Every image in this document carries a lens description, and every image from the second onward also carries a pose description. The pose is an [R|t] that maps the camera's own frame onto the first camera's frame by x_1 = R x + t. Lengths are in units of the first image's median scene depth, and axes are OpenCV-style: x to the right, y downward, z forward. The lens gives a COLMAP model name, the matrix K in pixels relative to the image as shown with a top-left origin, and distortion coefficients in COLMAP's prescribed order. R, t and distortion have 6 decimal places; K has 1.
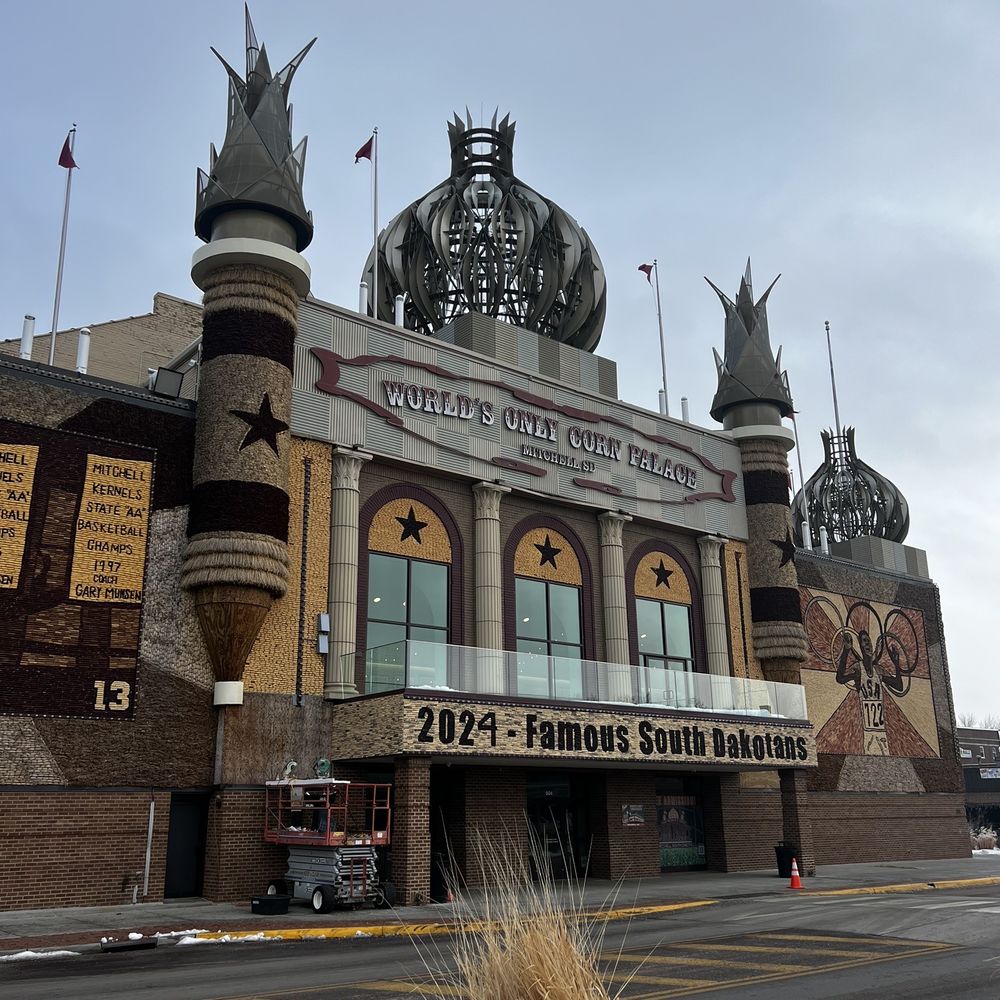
lens RADIAL K [[1034.9, 0, 492.1], [0, 1034.9, 498.3], [0, 0, 1]] dist [0.059571, -0.083542]
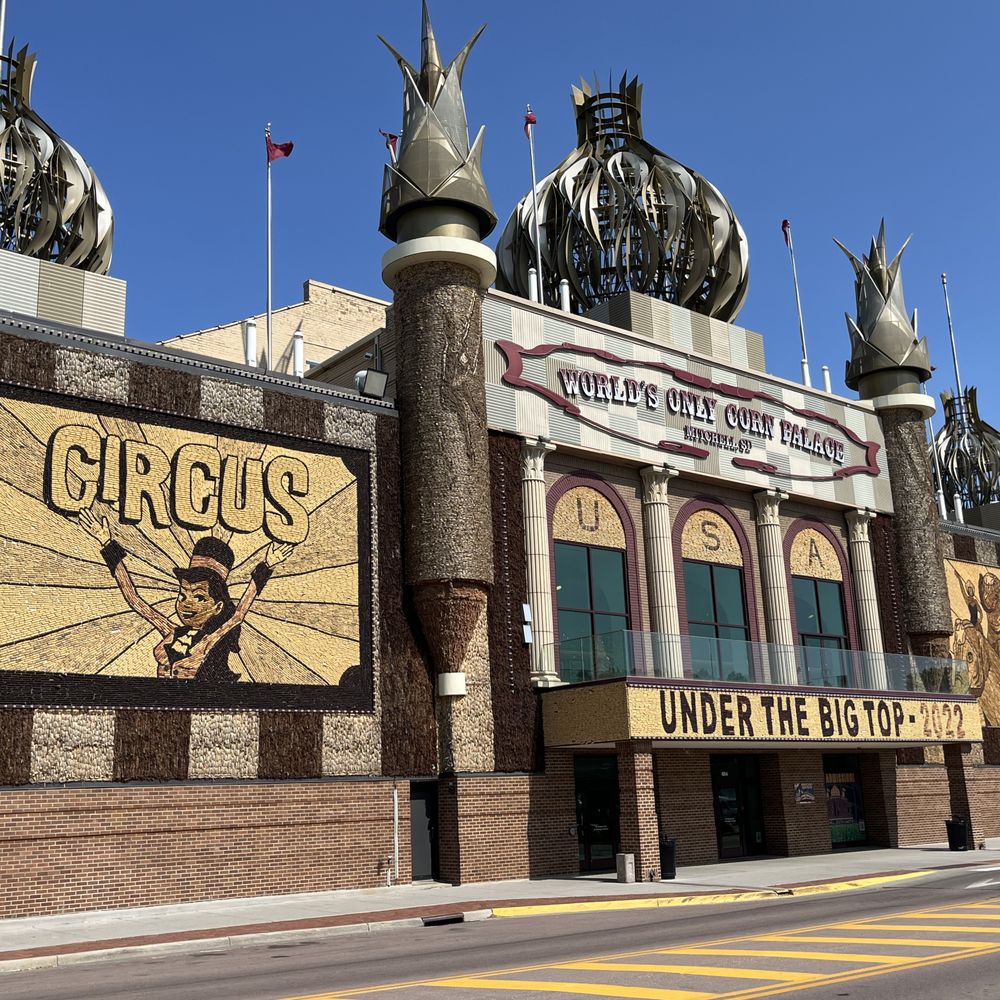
lens RADIAL K [[1180.2, 0, 500.0], [0, 1180.2, 500.0], [0, 0, 1]] dist [0.044331, -0.032210]
pose [[0.999619, -0.024362, 0.012982, -0.168971], [0.023762, 0.998726, 0.044525, -0.037283], [-0.014050, -0.044200, 0.998924, -0.129361]]
